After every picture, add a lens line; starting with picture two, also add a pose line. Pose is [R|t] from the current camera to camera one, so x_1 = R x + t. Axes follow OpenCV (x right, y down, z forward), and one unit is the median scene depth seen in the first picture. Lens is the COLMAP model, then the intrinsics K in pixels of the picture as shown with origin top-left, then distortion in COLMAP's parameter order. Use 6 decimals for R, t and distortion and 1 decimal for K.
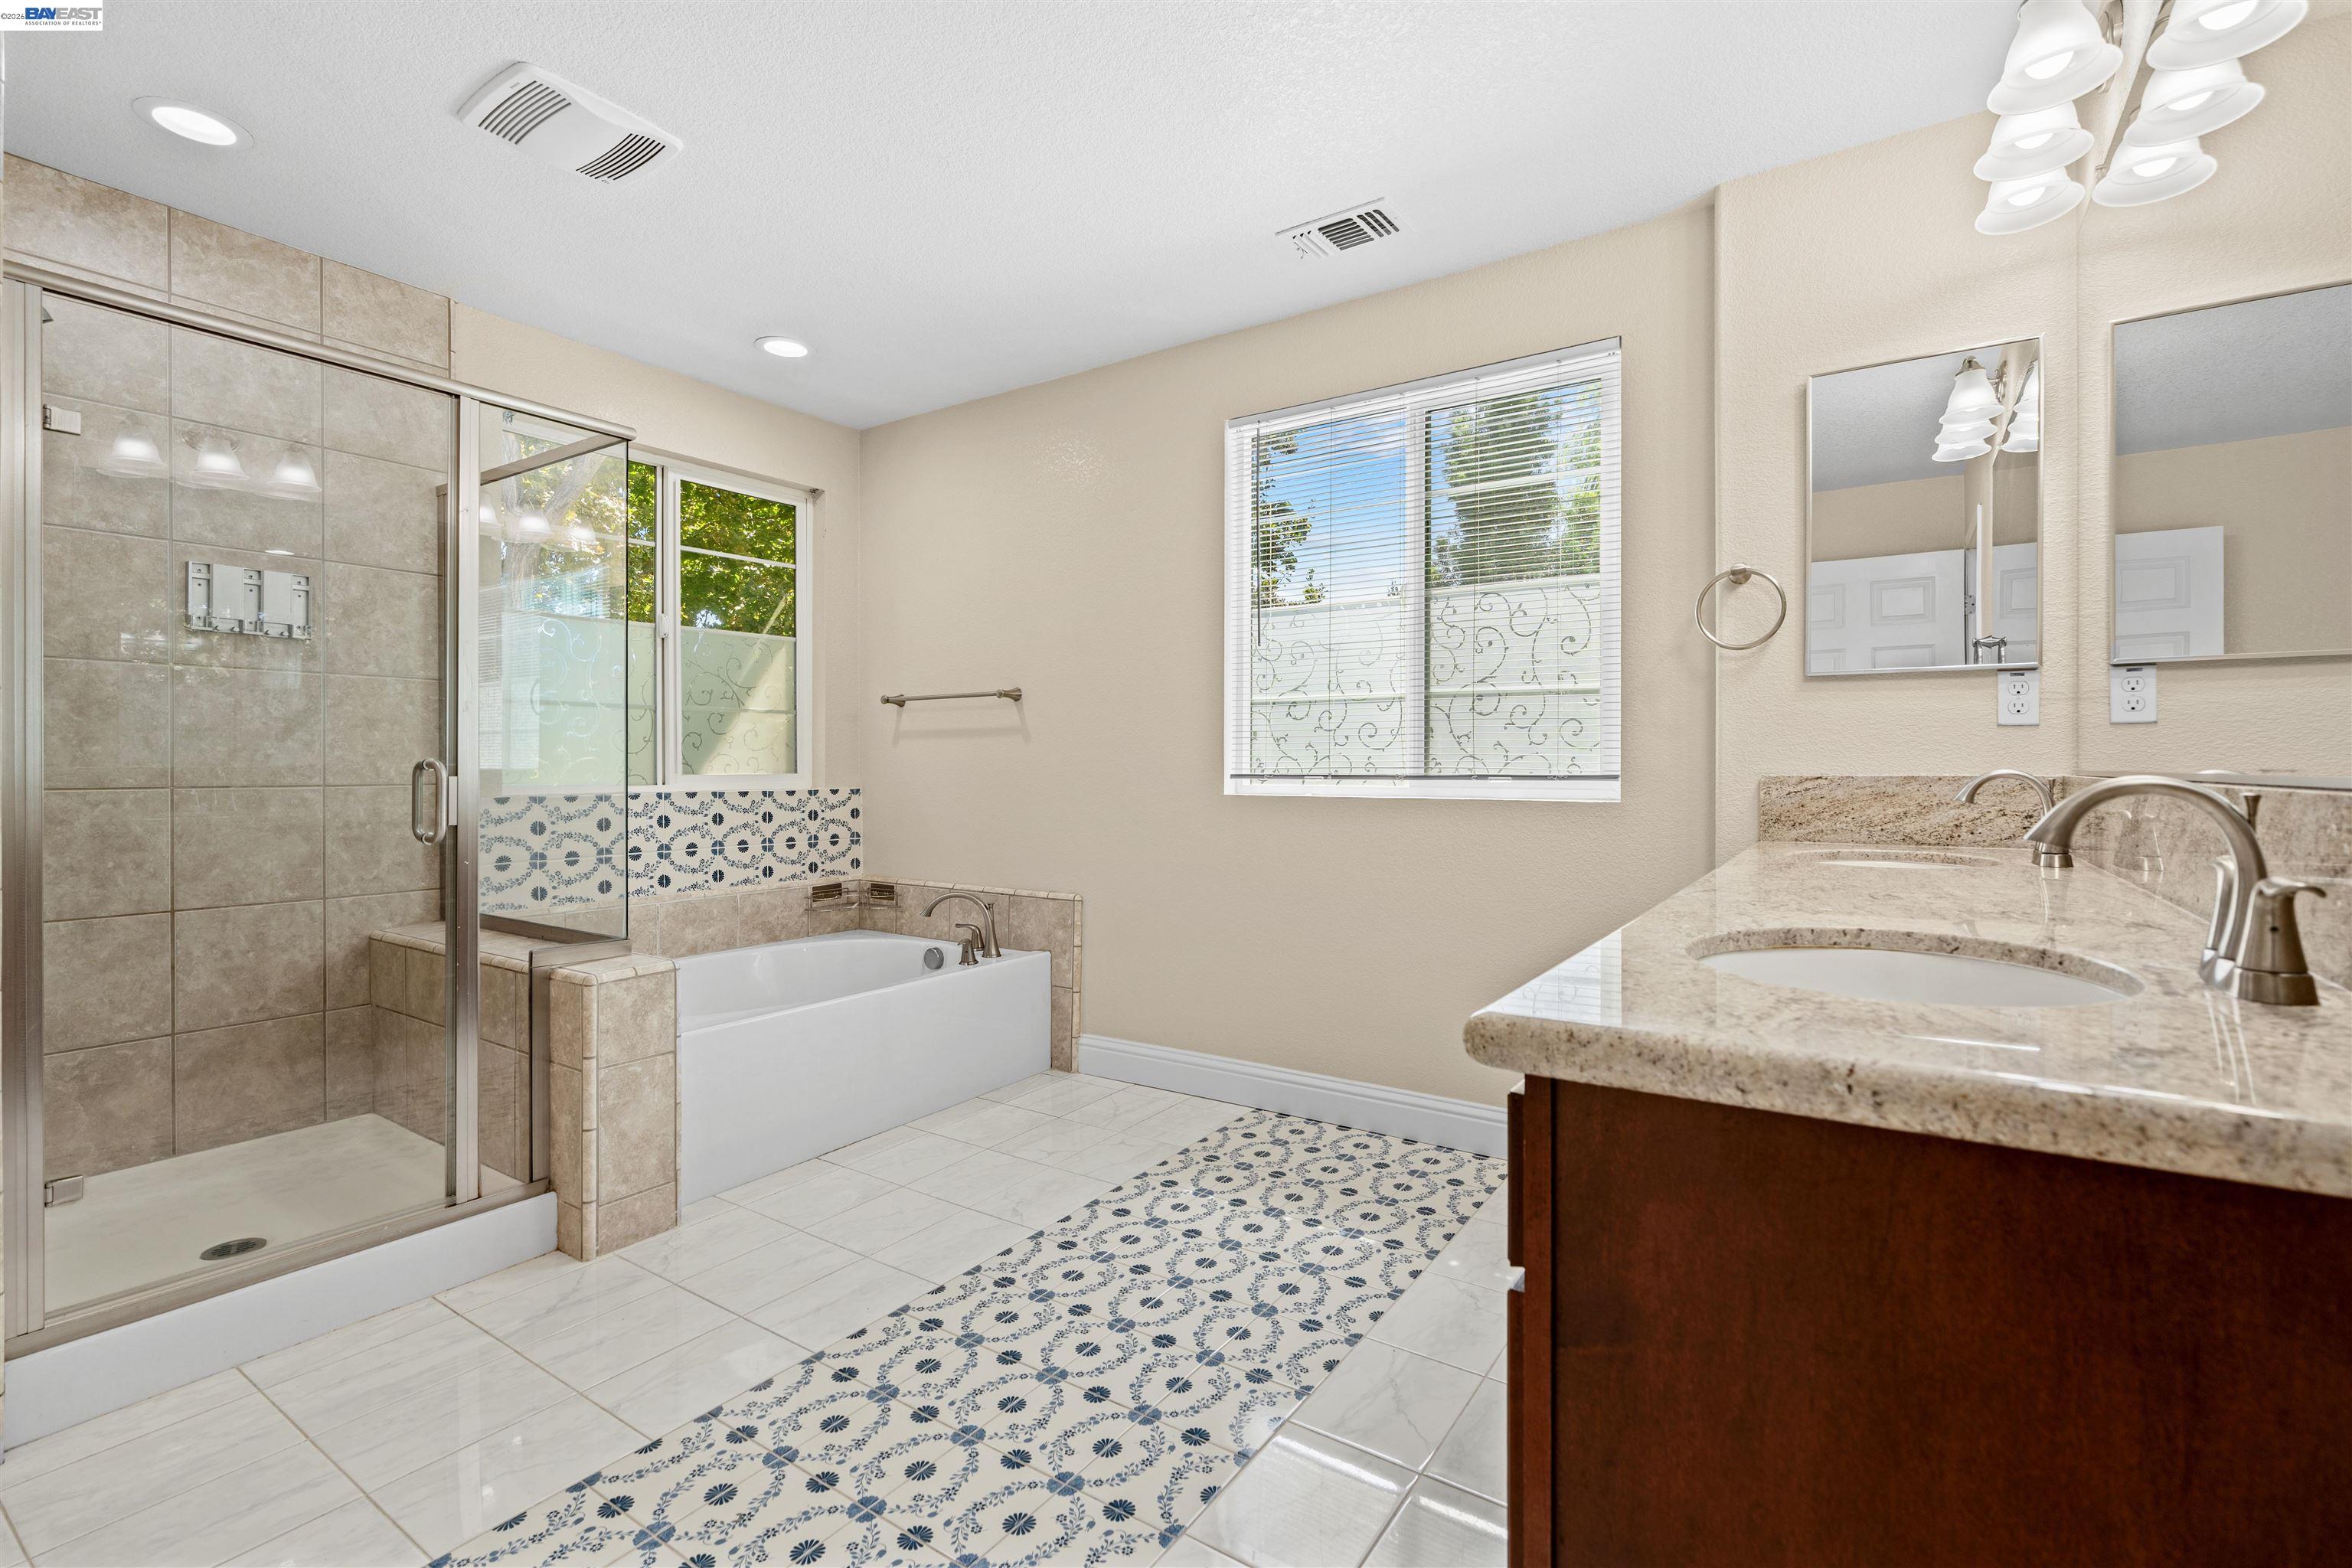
lens RADIAL K [[1056.5, 0, 1181.3], [0, 1056.5, 777.5], [0, 0, 1]] dist [-0.011162, 0.005990]
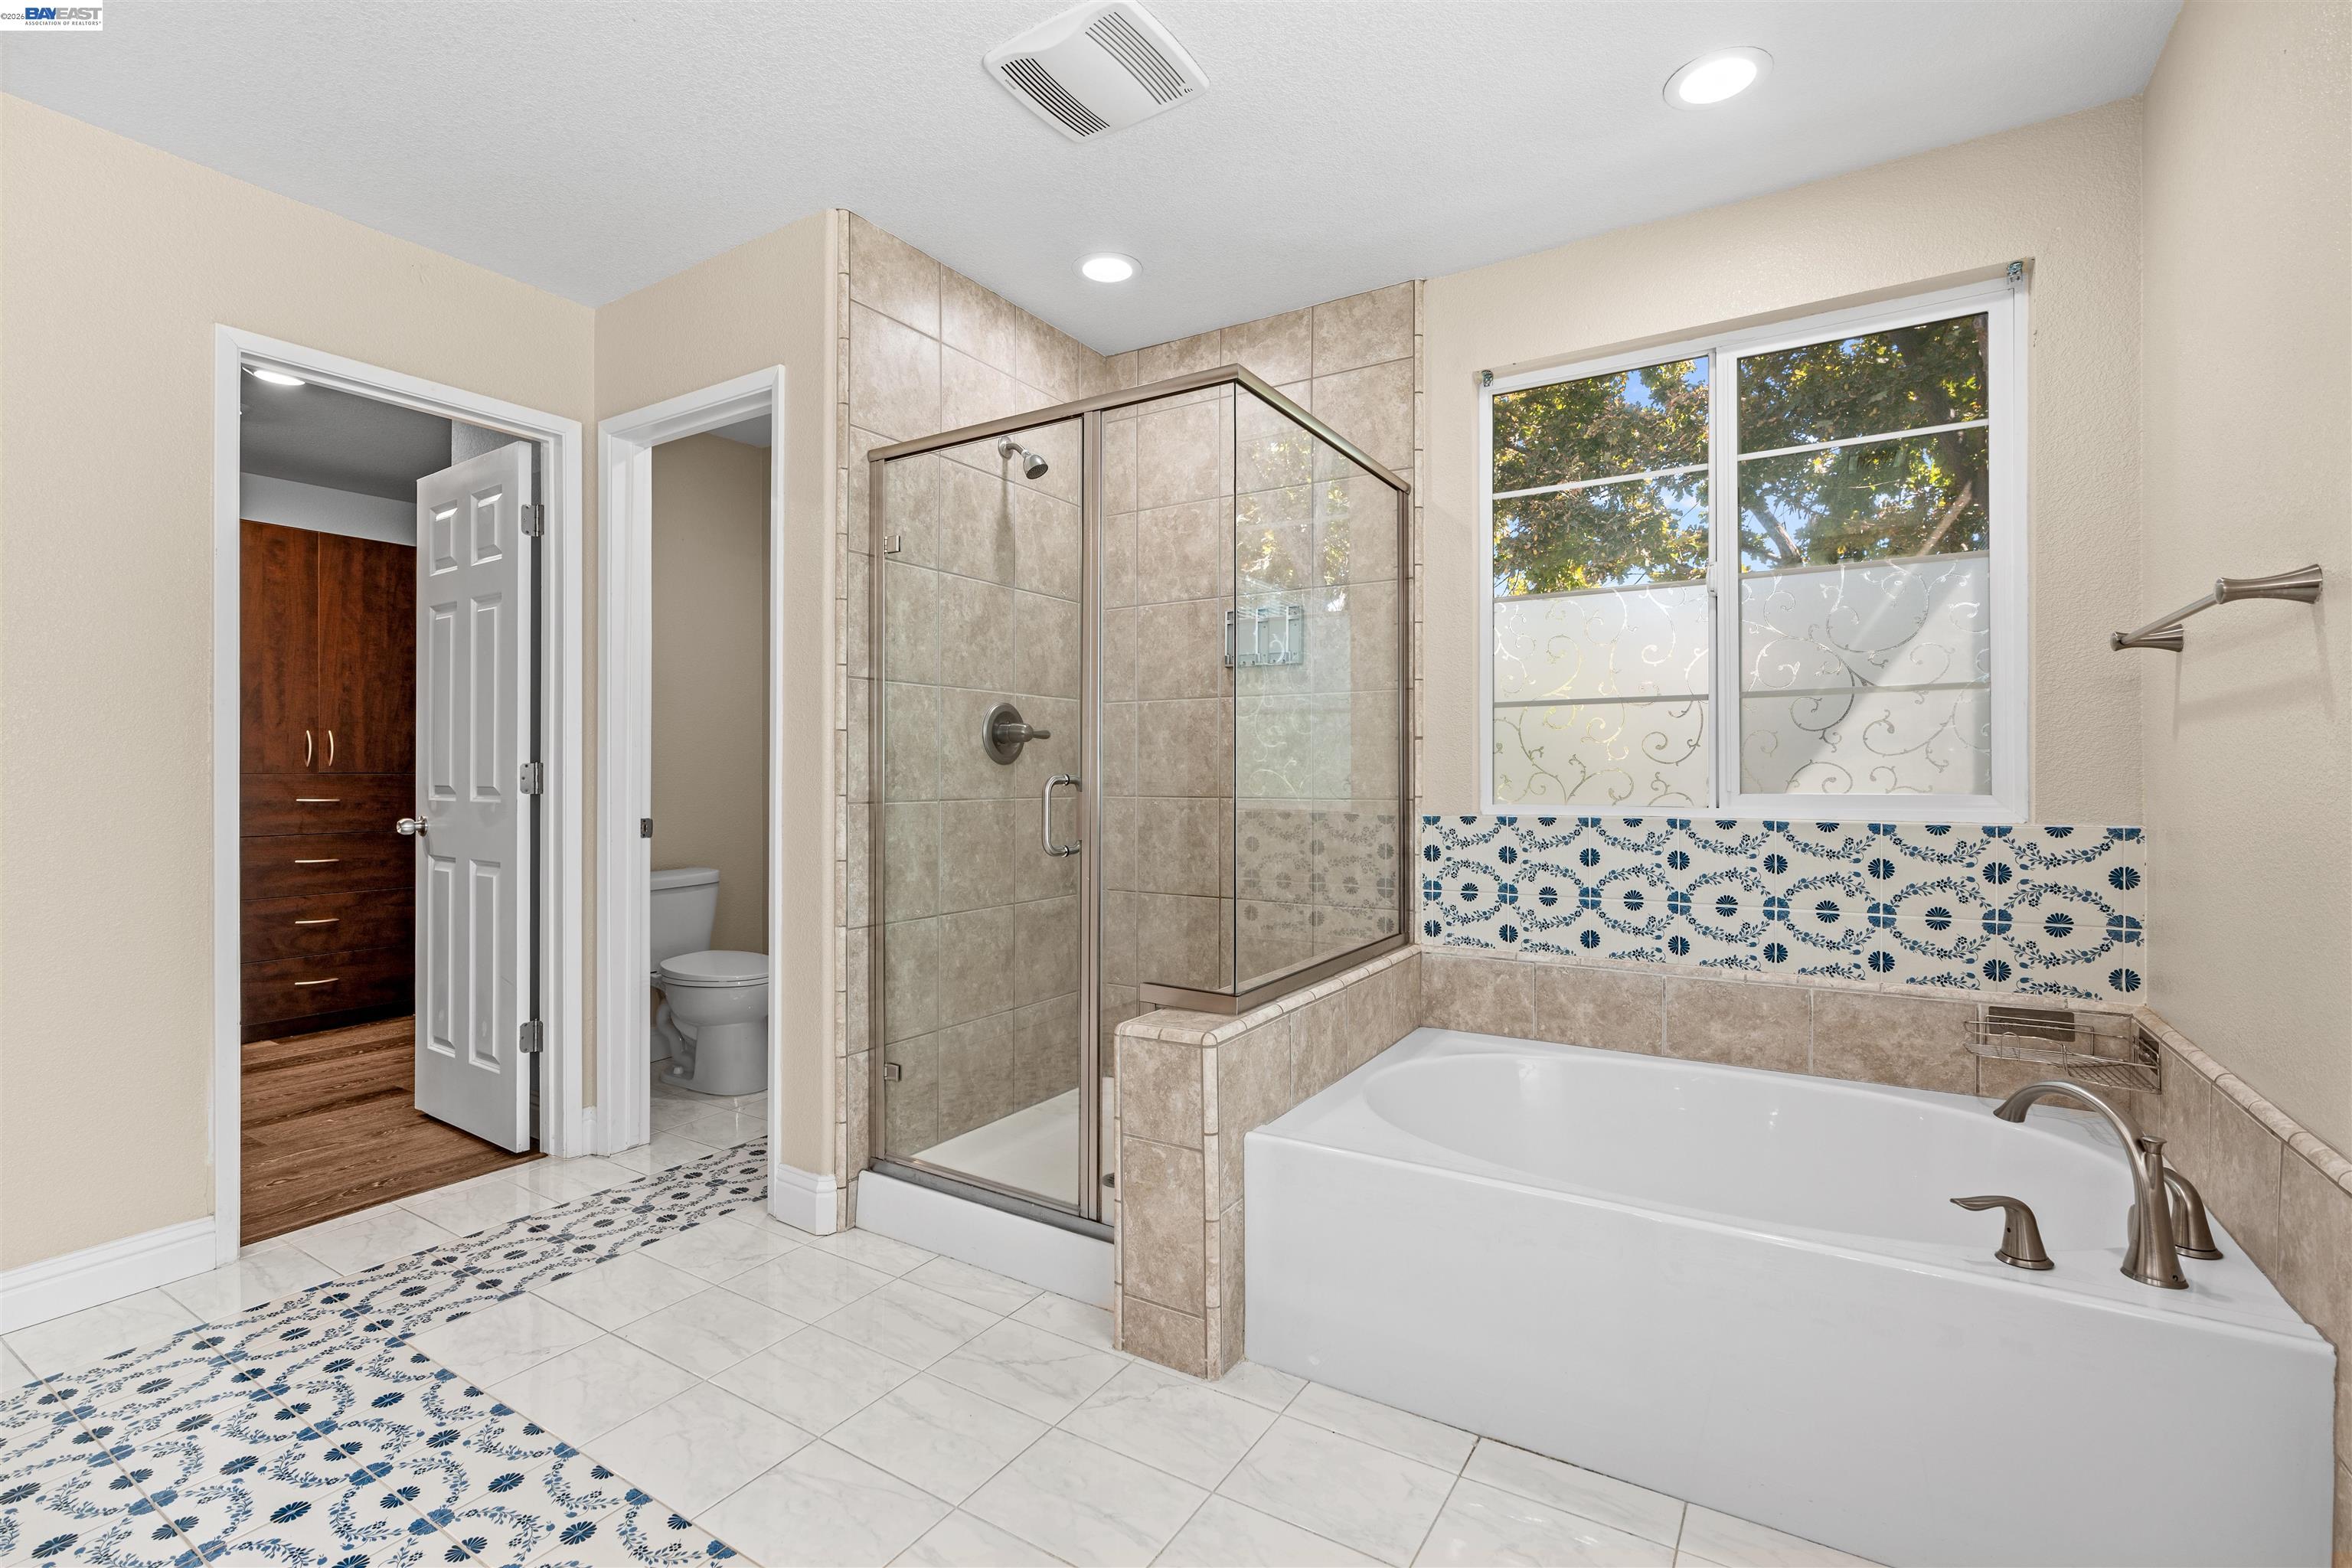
lens RADIAL K [[1056.5, 0, 1181.3], [0, 1056.5, 777.5], [0, 0, 1]] dist [-0.011162, 0.005990]
pose [[0.031191, 0.001715, -0.999512, 0.193488], [-0.011029, 0.999938, 0.001372, -0.010266], [0.999453, 0.010980, 0.031208, 0.633618]]
